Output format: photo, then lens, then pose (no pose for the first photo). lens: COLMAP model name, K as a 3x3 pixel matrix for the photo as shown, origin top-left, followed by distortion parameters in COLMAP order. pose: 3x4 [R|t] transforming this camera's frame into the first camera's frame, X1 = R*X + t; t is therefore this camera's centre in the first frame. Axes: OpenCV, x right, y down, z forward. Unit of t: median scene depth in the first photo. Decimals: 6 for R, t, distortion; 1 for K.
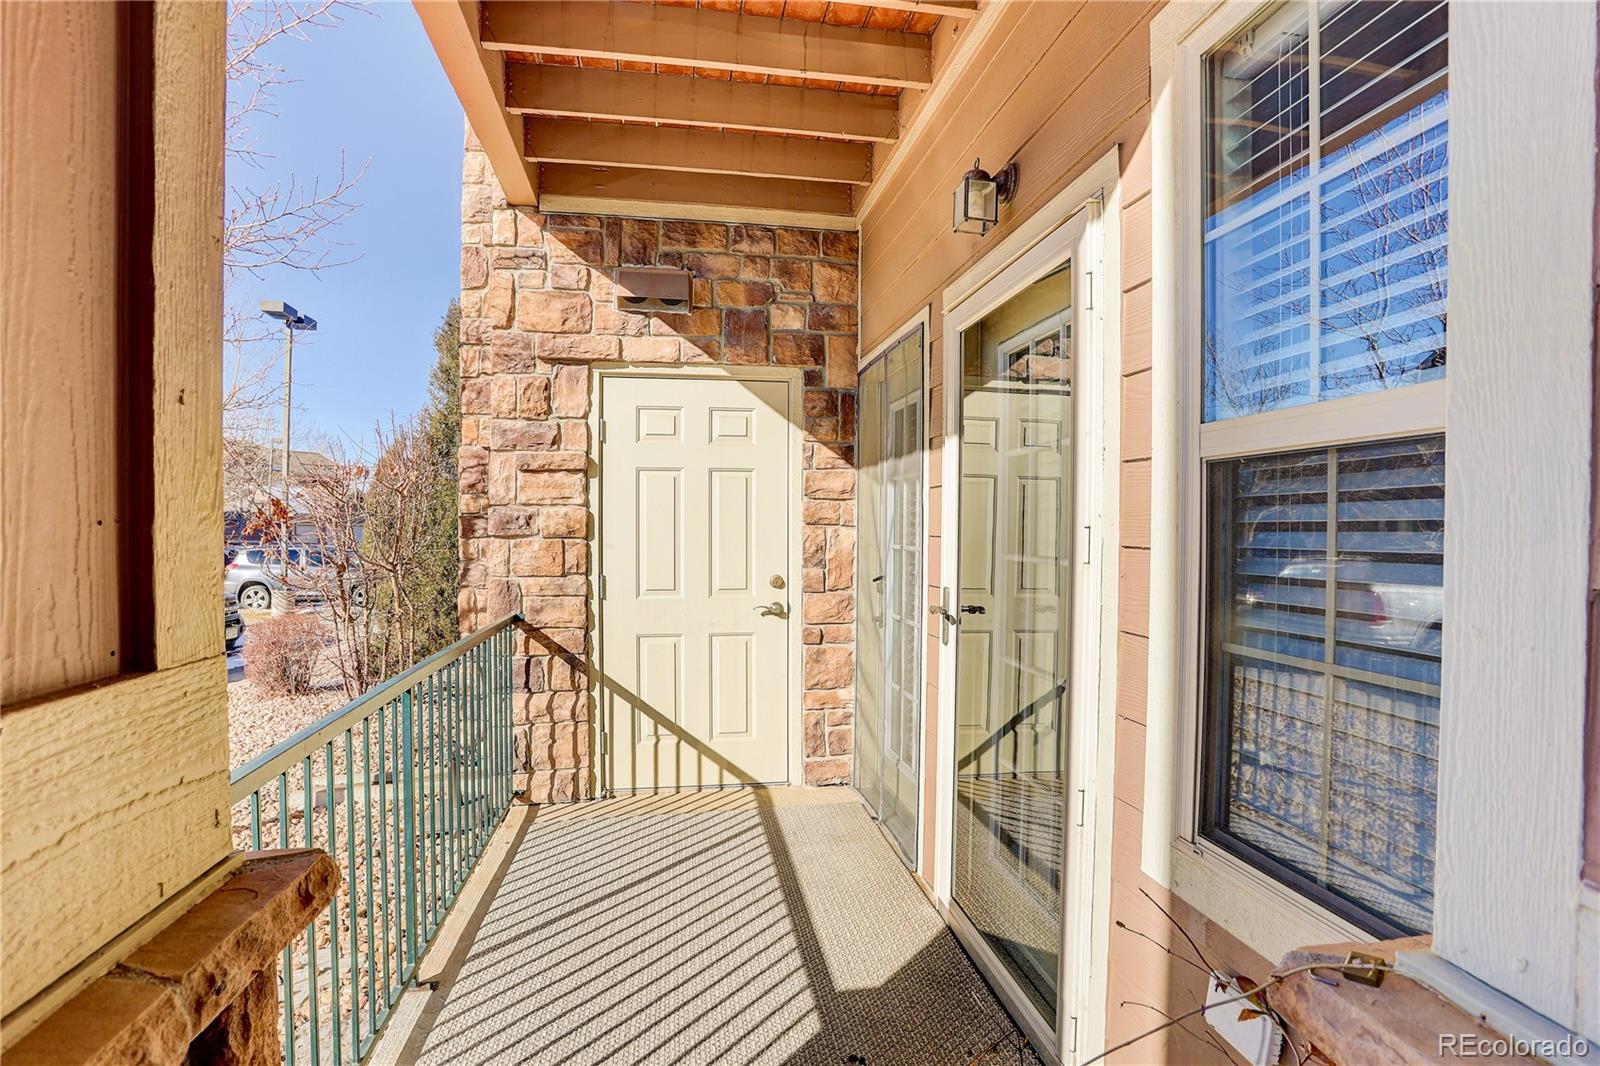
lens RADIAL K [[794.5, 0, 802.1], [0, 794.5, 534.1], [0, 0, 1]] dist [-0.038218, -0.000095]
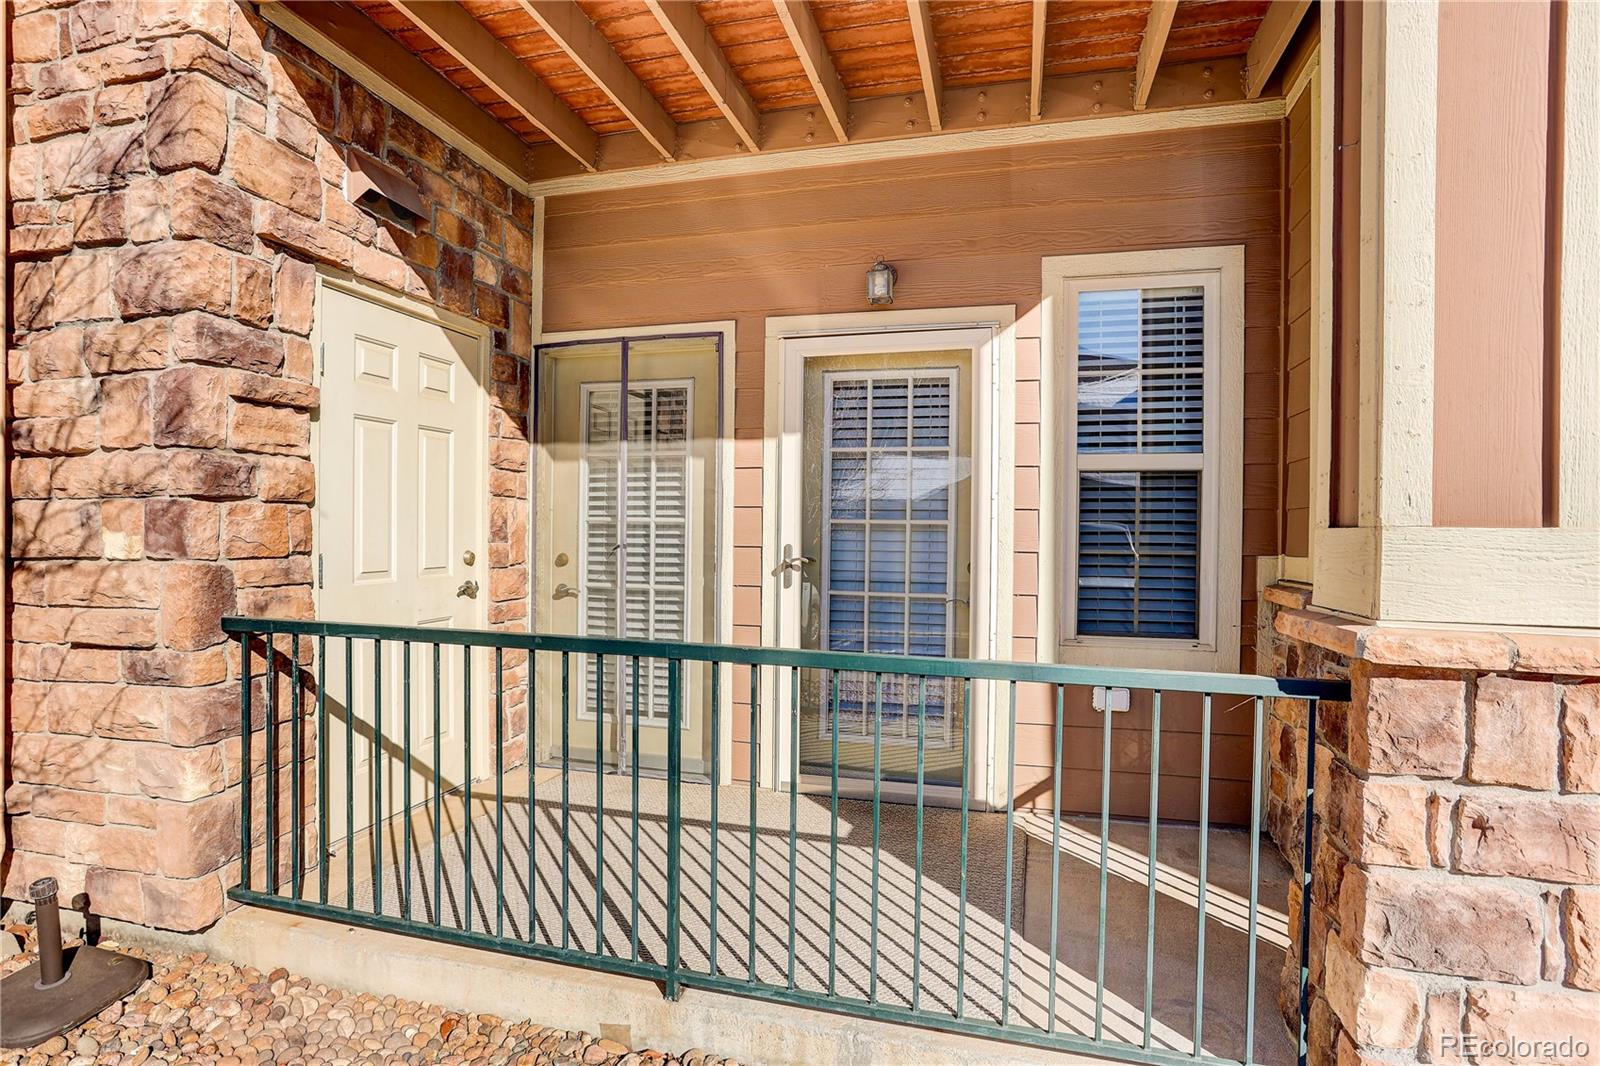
lens RADIAL K [[832.8, 0, 795.2], [0, 832.8, 535.2], [0, 0, 1]] dist [-0.000159, 0.001018]
pose [[0.419762, -0.008189, 0.907597, -0.772405], [0.001373, 0.999964, 0.008387, 0.027936], [-0.907633, -0.002274, 0.419758, 0.276327]]
